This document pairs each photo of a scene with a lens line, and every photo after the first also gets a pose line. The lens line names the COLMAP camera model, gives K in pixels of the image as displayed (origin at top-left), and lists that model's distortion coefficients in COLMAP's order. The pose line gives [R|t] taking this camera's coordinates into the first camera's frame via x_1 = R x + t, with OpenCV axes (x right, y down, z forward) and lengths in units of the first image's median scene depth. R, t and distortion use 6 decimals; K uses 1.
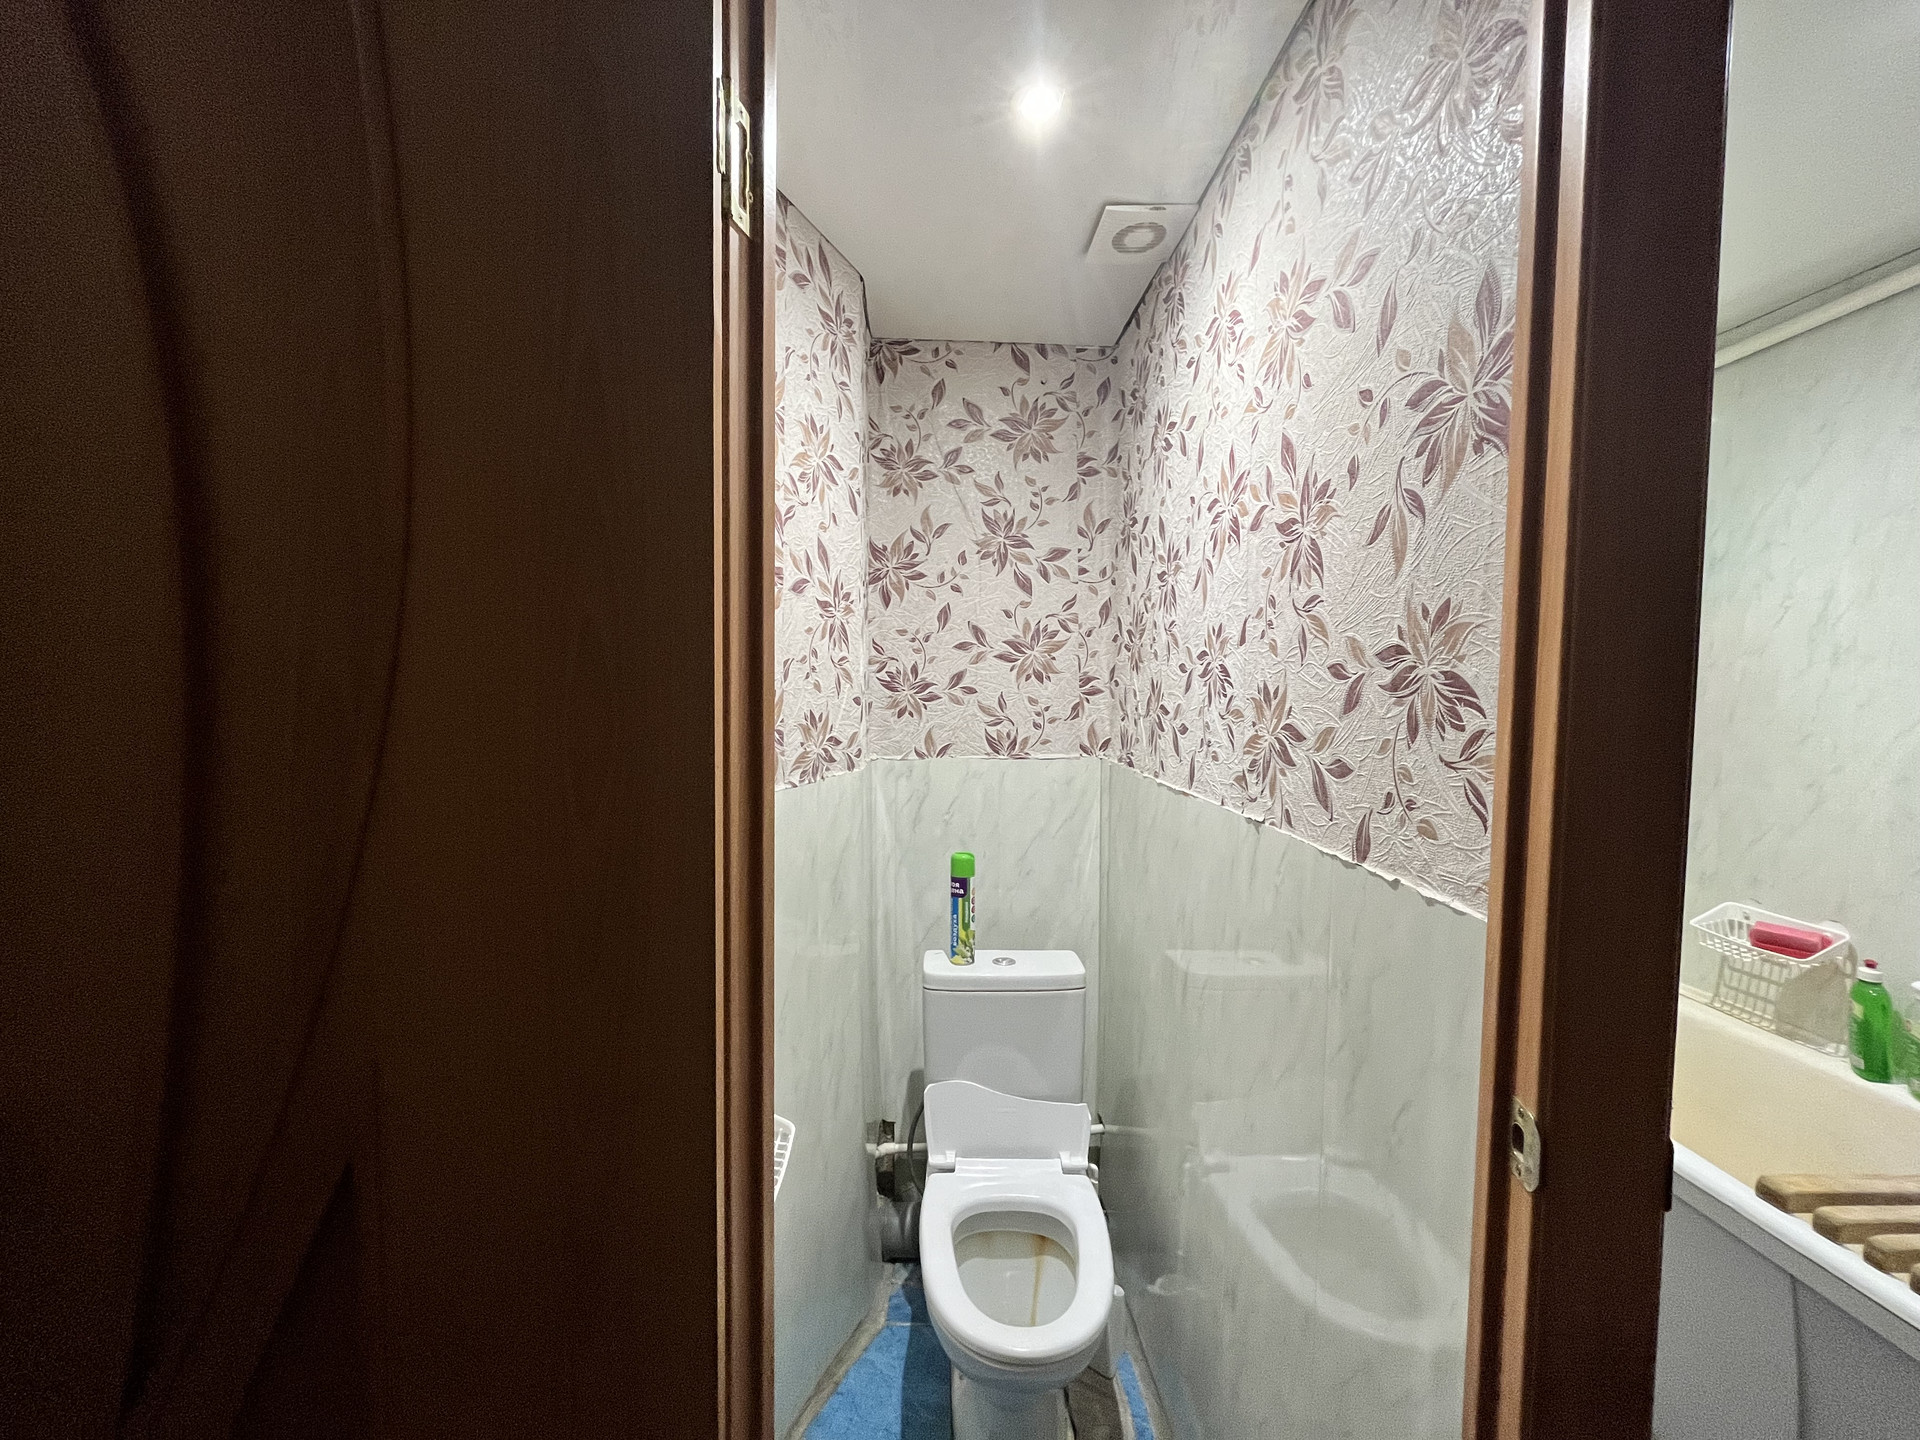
lens RADIAL K [[771.6, 0, 949.5], [0, 771.6, 714.5], [0, 0, 1]] dist [-0.002127, -0.000105]
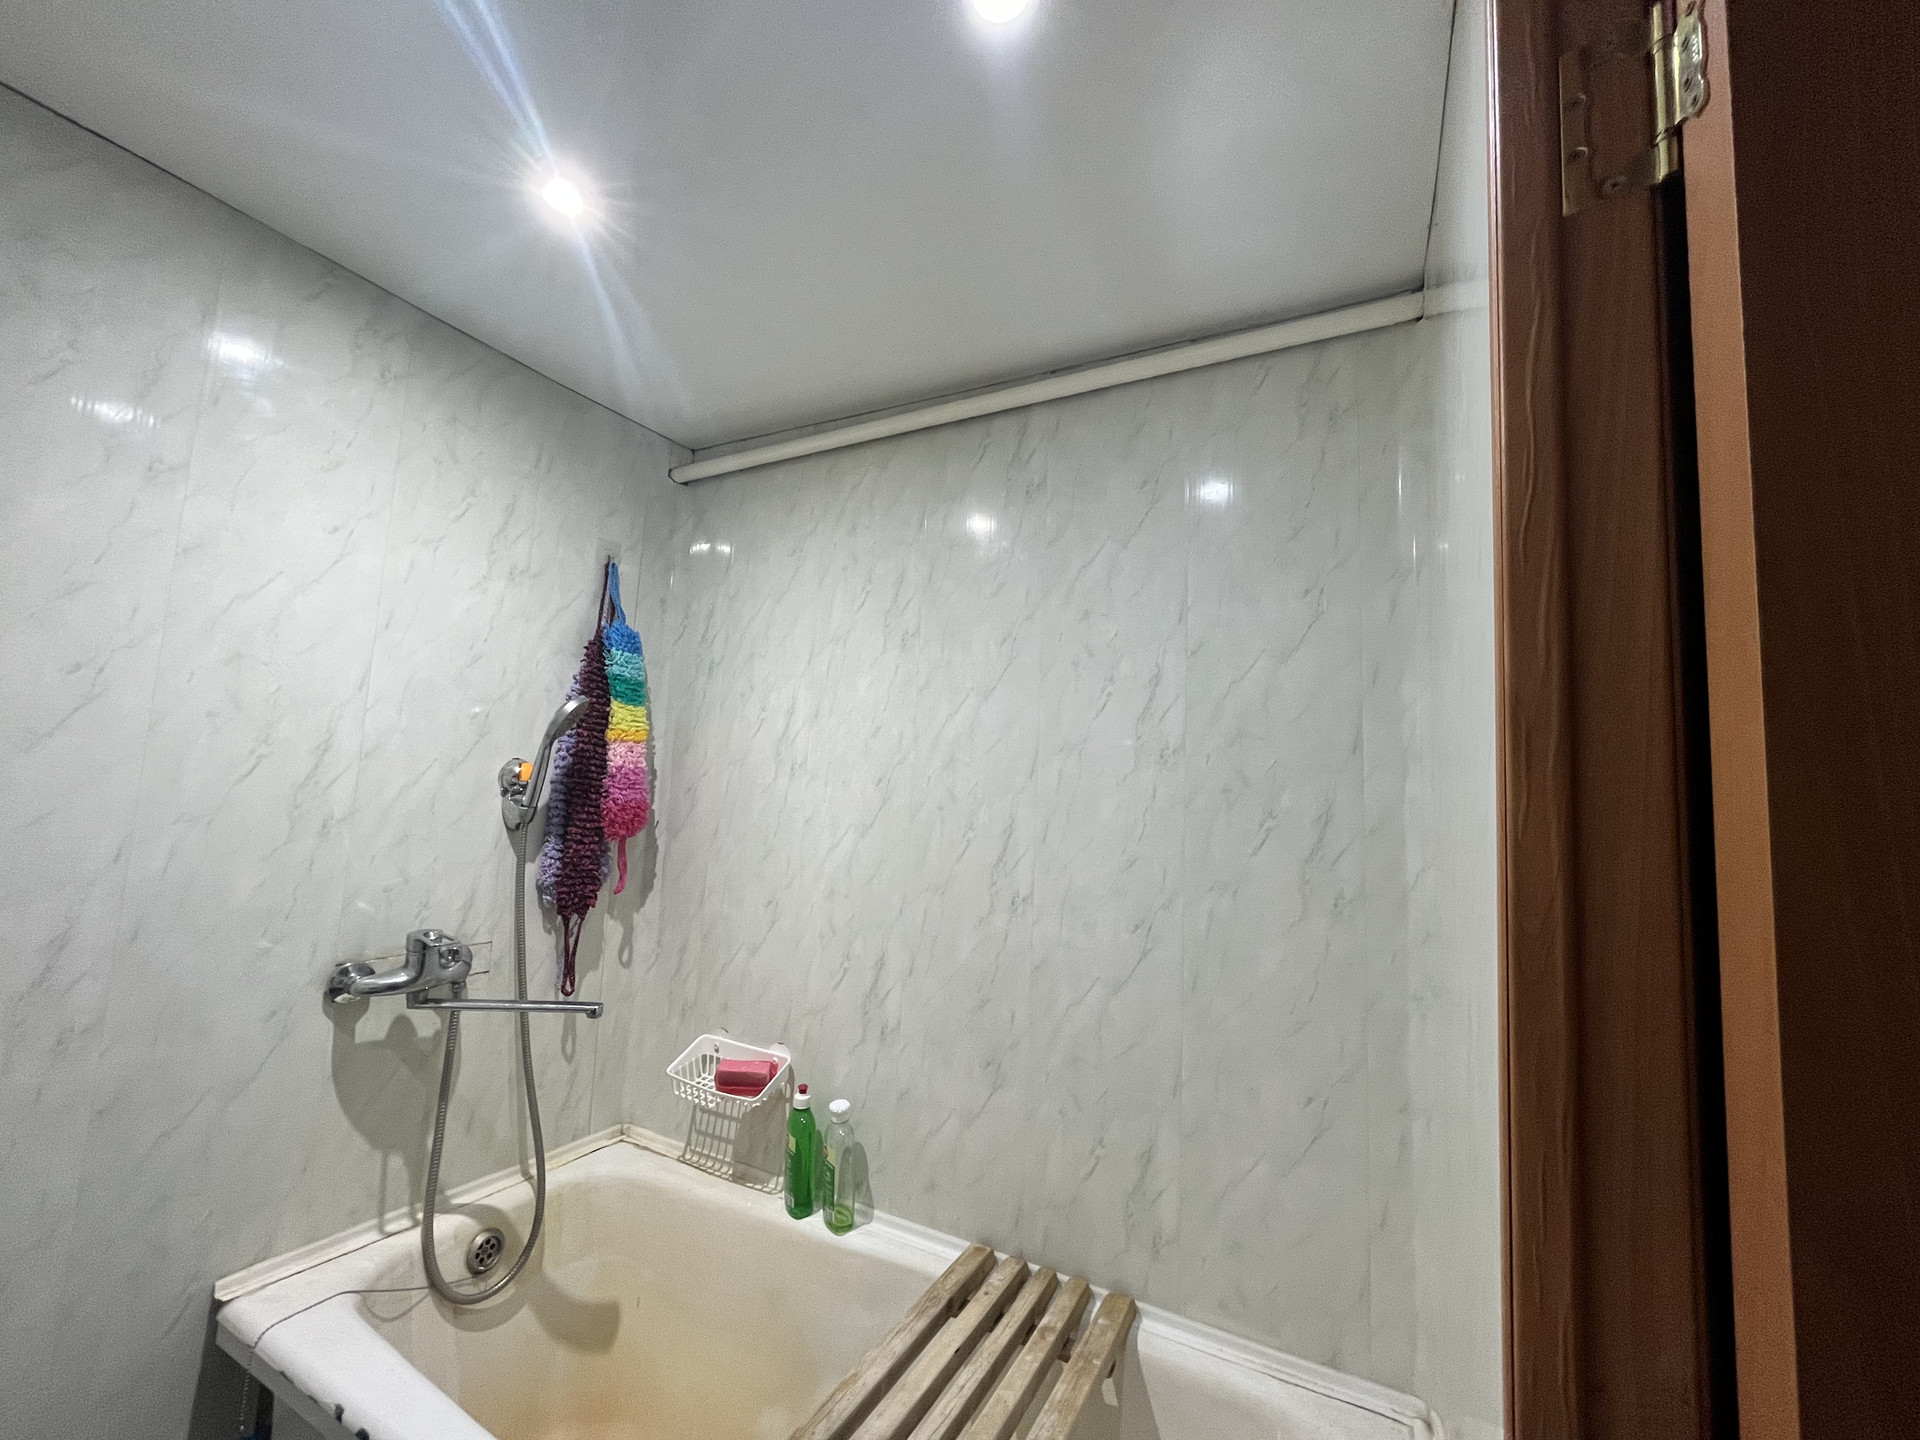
lens RADIAL K [[771.6, 0, 958.4], [0, 771.6, 718.9], [0, 0, 1]] dist [-0.002127, -0.000105]
pose [[0.491412, 0.126108, 0.861749, 0.352231], [-0.013311, 0.990433, -0.137349, -0.006163], [-0.870826, 0.056024, 0.488389, 0.291118]]
